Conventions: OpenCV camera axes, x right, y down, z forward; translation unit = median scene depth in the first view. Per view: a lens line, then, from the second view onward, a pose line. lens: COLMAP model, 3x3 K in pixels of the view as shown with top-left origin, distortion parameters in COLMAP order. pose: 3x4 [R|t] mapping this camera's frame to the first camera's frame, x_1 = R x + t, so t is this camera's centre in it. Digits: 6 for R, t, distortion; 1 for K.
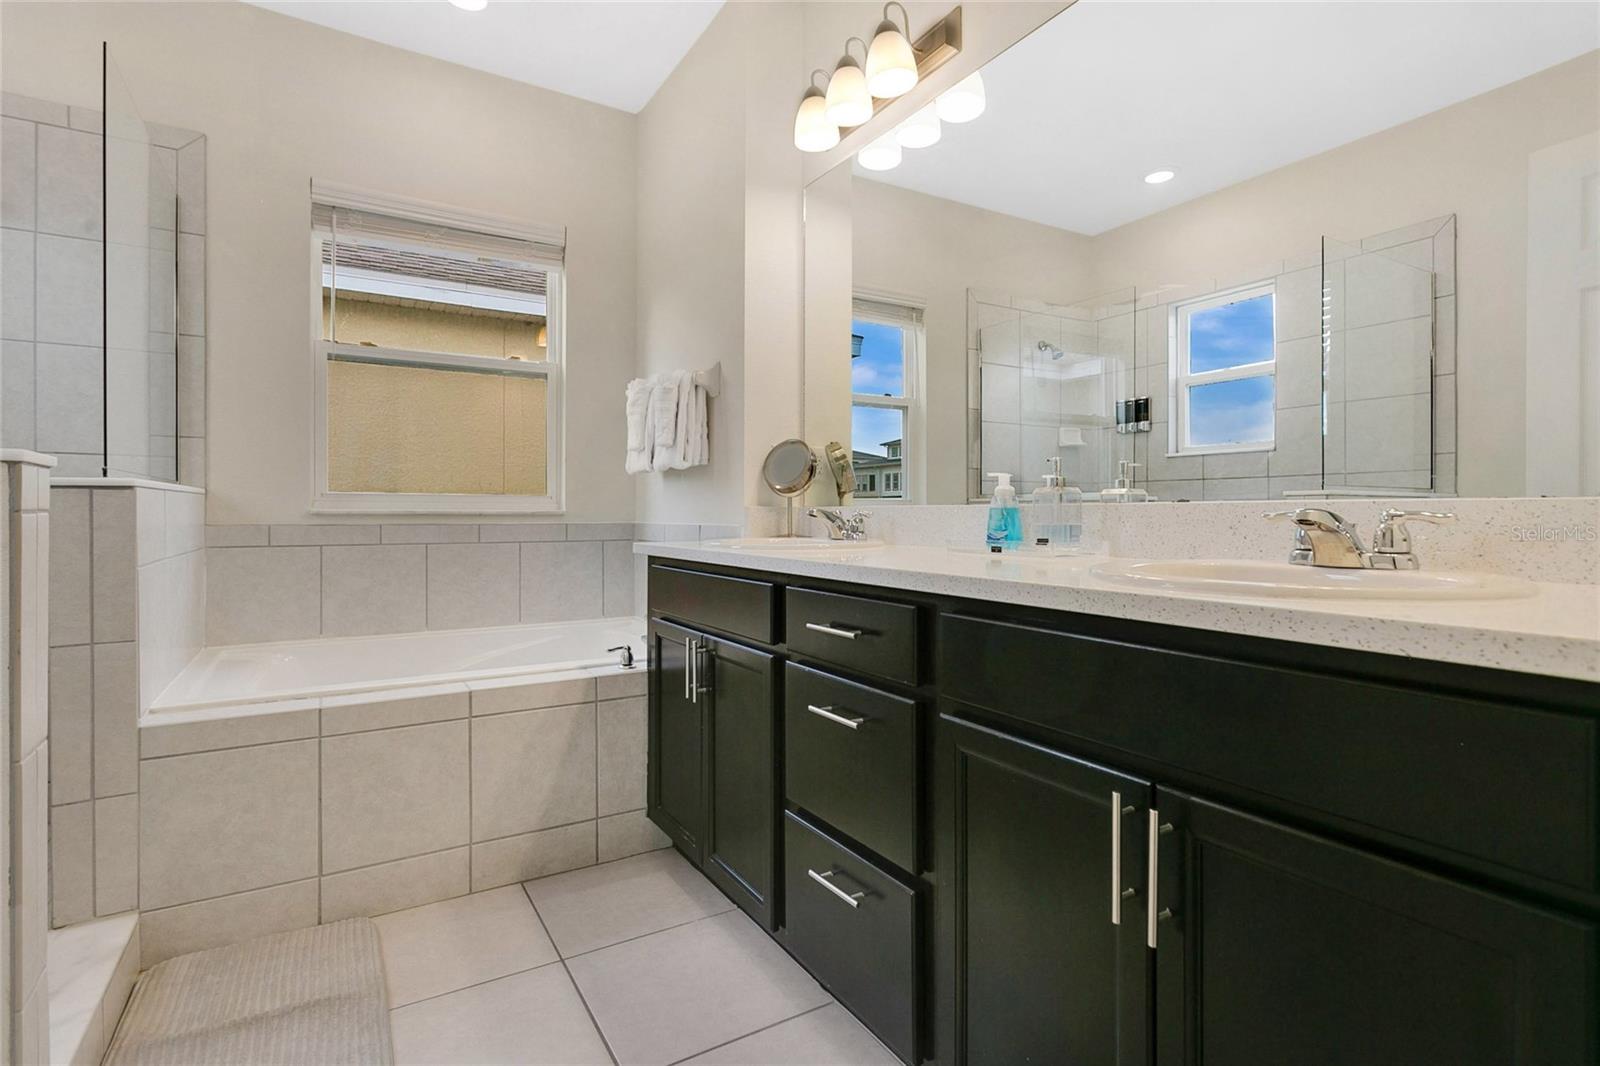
lens RADIAL K [[780.9, 0, 800.3], [0, 780.9, 520.6], [0, 0, 1]] dist [0.011576, 0.002835]
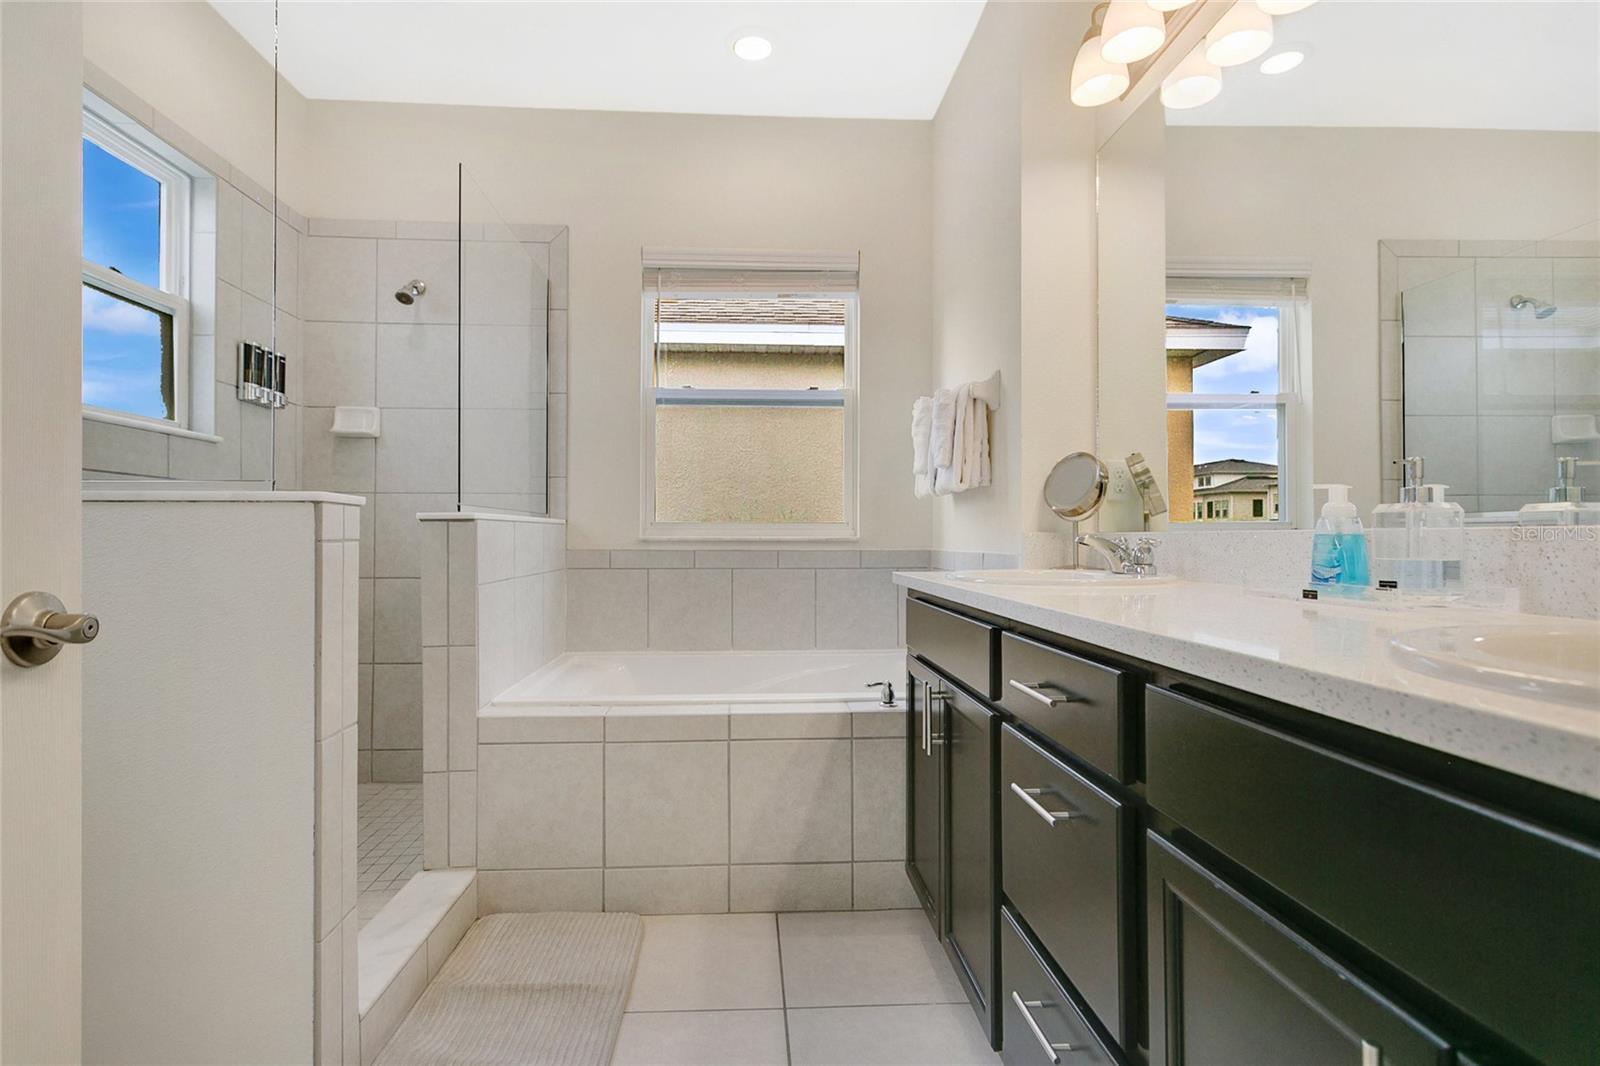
lens RADIAL K [[780.9, 0, 797.2], [0, 780.9, 536.2], [0, 0, 1]] dist [0.011576, 0.002835]
pose [[0.883919, -0.002002, -0.467636, 0.129349], [-0.003469, 0.999935, -0.010838, -0.004227], [0.467627, 0.011202, 0.883855, 0.127702]]
